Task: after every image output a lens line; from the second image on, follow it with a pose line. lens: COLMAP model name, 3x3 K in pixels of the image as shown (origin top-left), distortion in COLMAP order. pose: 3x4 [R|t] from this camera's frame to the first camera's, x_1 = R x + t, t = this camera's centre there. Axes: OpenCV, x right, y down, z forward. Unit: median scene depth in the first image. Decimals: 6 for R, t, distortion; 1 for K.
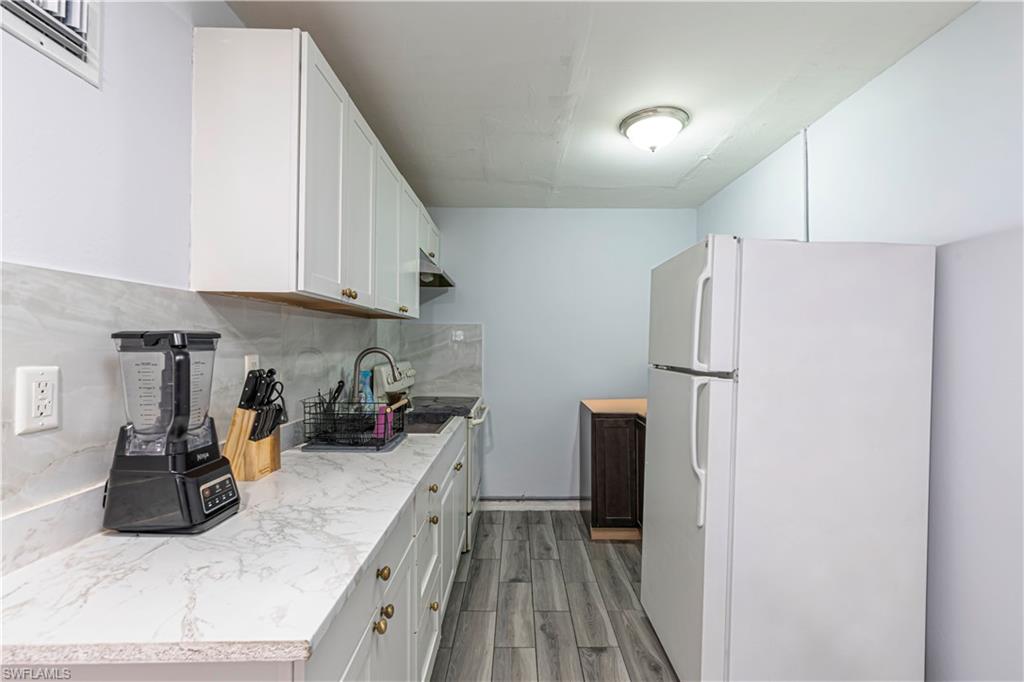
lens RADIAL K [[460.2, 0, 521.8], [0, 460.2, 345.3], [0, 0, 1]] dist [0.000520, -0.000034]
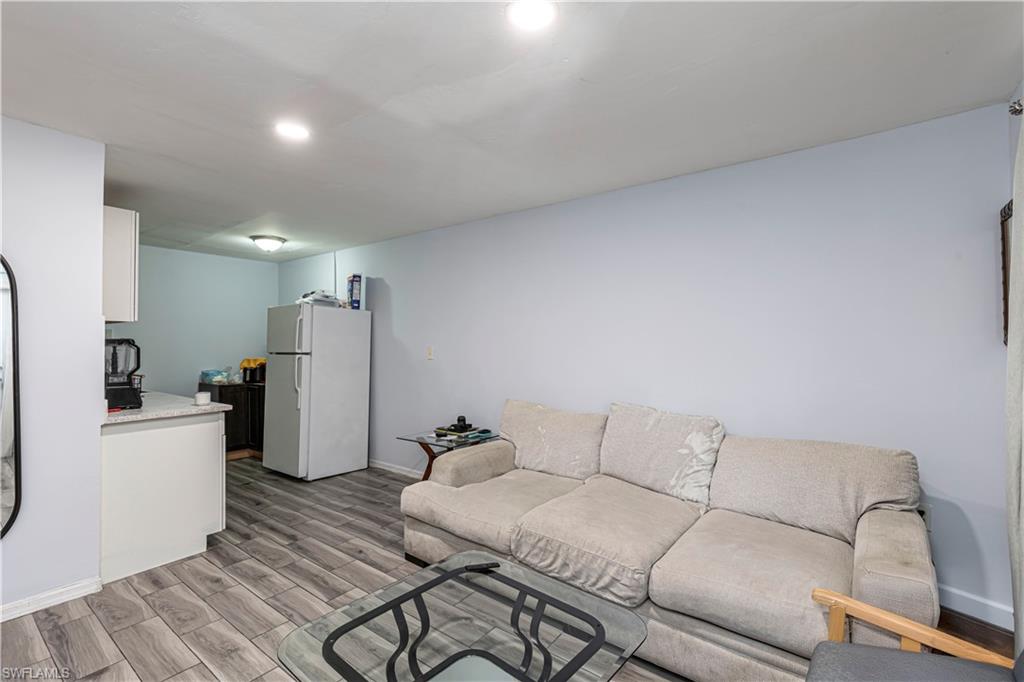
lens RADIAL K [[460.2, 0, 521.8], [0, 460.2, 345.3], [0, 0, 1]] dist [0.000520, -0.000034]
pose [[0.606645, -0.005739, 0.794952, -0.759708], [0.003461, 0.999984, 0.004577, 0.004488], [-0.794965, -0.000025, 0.606655, -1.332330]]
